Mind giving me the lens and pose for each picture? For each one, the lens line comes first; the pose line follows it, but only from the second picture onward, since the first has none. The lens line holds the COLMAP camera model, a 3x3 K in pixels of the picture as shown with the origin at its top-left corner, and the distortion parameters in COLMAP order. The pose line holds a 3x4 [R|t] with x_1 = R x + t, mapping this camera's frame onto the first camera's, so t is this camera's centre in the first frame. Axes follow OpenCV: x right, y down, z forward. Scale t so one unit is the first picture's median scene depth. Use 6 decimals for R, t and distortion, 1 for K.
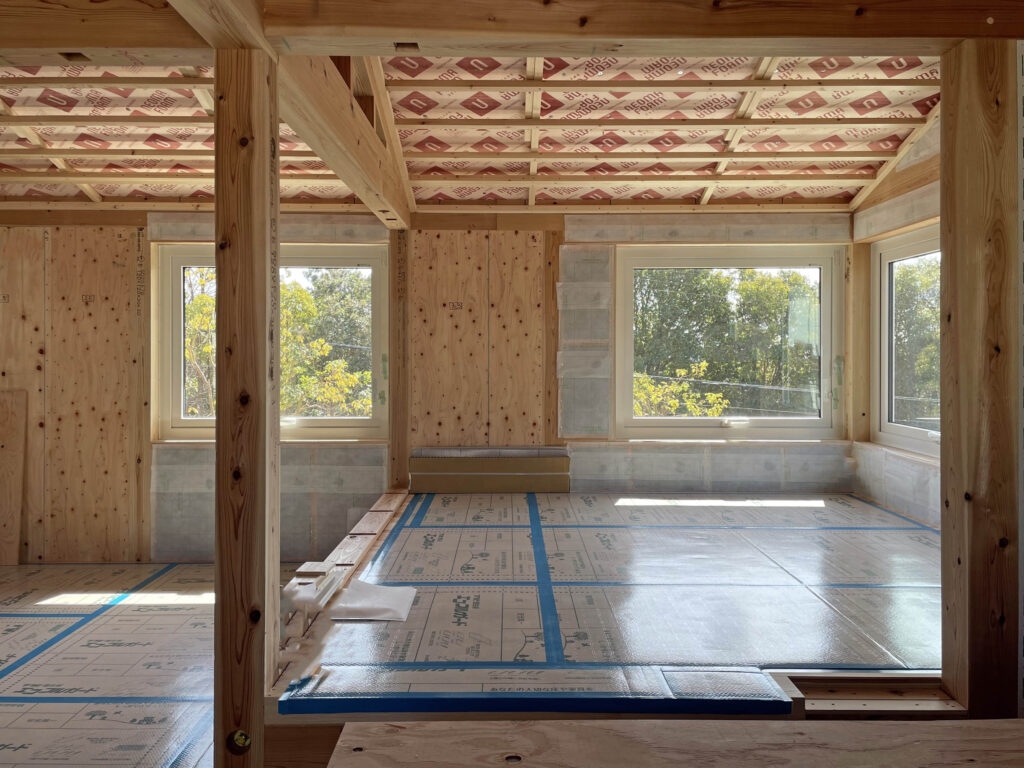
lens RADIAL K [[782.1, 0, 503.2], [0, 782.1, 351.9], [0, 0, 1]] dist [0.084158, -0.092289]
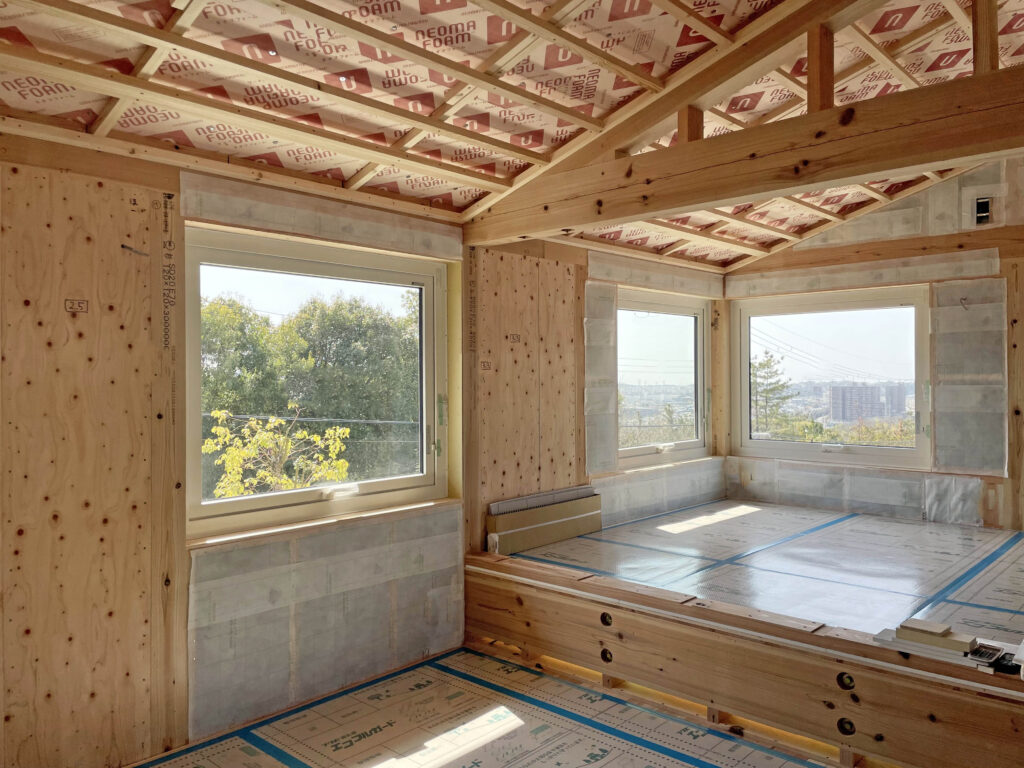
lens RADIAL K [[782.1, 0, 506.6], [0, 782.1, 374.0], [0, 0, 1]] dist [0.084158, -0.092289]
pose [[0.683130, -0.002496, 0.730292, -0.721225], [0.007922, 0.999961, -0.003993, -0.015307], [-0.730254, 0.008513, 0.683123, 0.402859]]
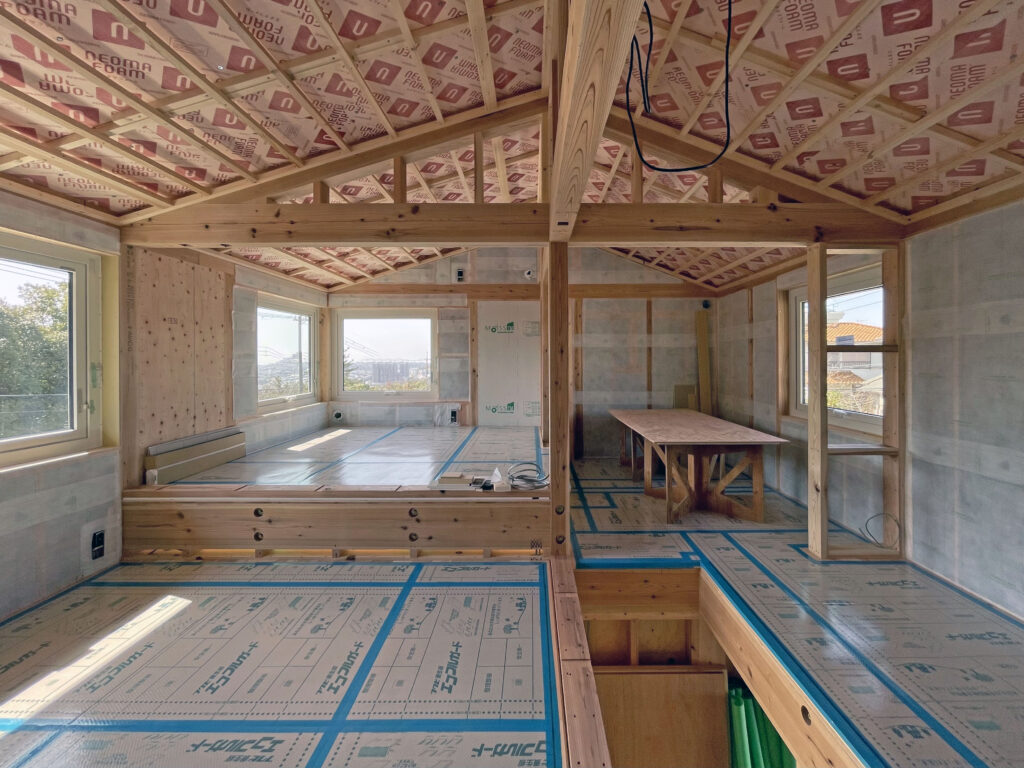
lens RADIAL K [[433.0, 0, 531.4], [0, 433.0, 359.5], [0, 0, 1]] dist [0.004290, -0.002003]
pose [[0.010119, -0.004480, 0.999939, -0.715914], [0.003433, 0.999984, 0.004445, -0.001961], [-0.999943, 0.003388, 0.010135, 0.454198]]
